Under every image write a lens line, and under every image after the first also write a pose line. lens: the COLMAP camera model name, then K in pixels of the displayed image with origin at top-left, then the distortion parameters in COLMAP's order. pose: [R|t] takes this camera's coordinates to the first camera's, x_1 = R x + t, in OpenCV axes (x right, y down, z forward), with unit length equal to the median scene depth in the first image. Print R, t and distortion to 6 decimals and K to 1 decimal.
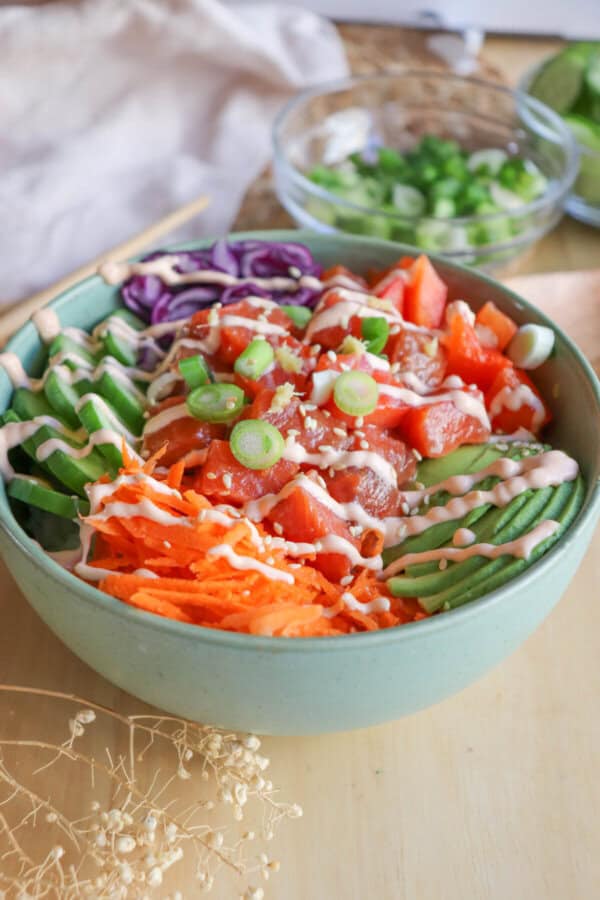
lens RADIAL K [[1233.7, 0, 300.0], [0, 1233.7, 450.0], [0, 0, 1]] dist [-0.025828, 0.093601]
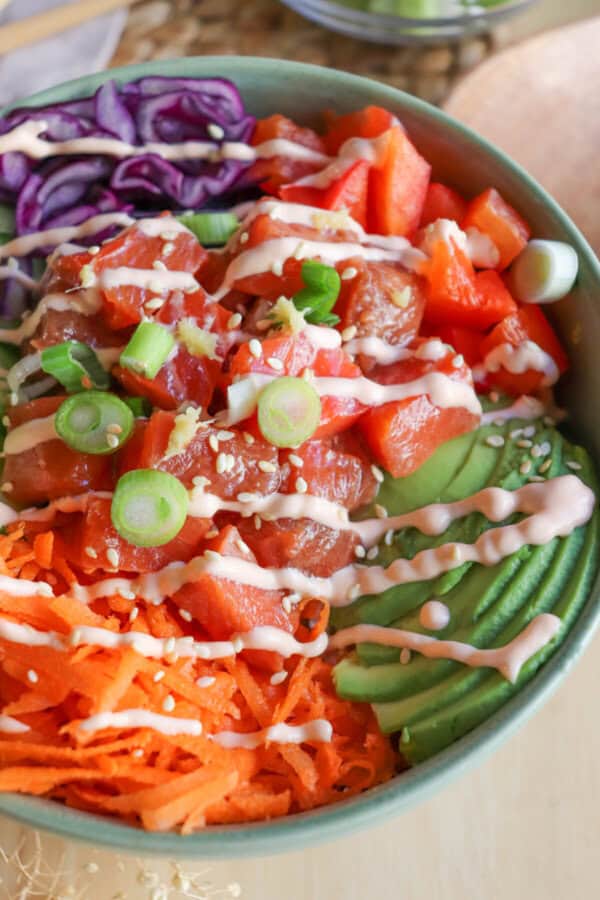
lens RADIAL K [[1272.4, 0, 312.0], [0, 1272.4, 463.1], [0, 0, 1]] dist [-0.045082, 0.058503]
pose [[0.999628, -0.020091, -0.018459, 0.071695], [0.025948, 0.909161, 0.415635, -0.323660], [0.008431, -0.415959, 0.909344, 0.320453]]
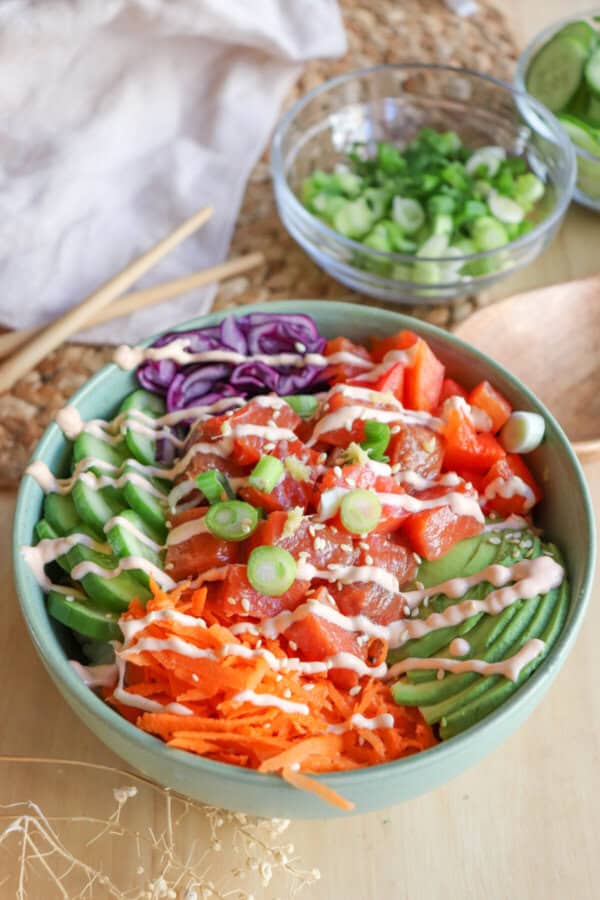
lens RADIAL K [[1233.7, 0, 300.0], [0, 1233.7, 450.0], [0, 0, 1]] dist [-0.025828, 0.093601]
pose [[0.999694, -0.024144, -0.005305, -0.001056], [0.024707, 0.982908, 0.182434, -0.299154], [0.000809, -0.182510, 0.983204, -0.061635]]
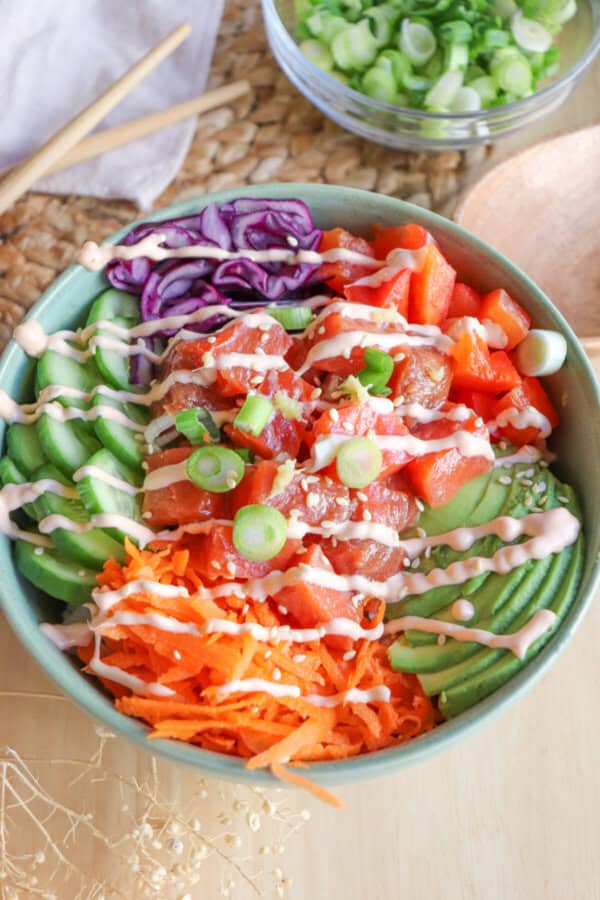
lens RADIAL K [[1233.7, 0, 300.0], [0, 1233.7, 450.0], [0, 0, 1]] dist [-0.025828, 0.093601]
pose [[0.999868, -0.016219, 0.000895, -0.002011], [0.014310, 0.905535, 0.424030, -0.470580], [-0.007688, -0.423961, 0.905648, 0.117914]]
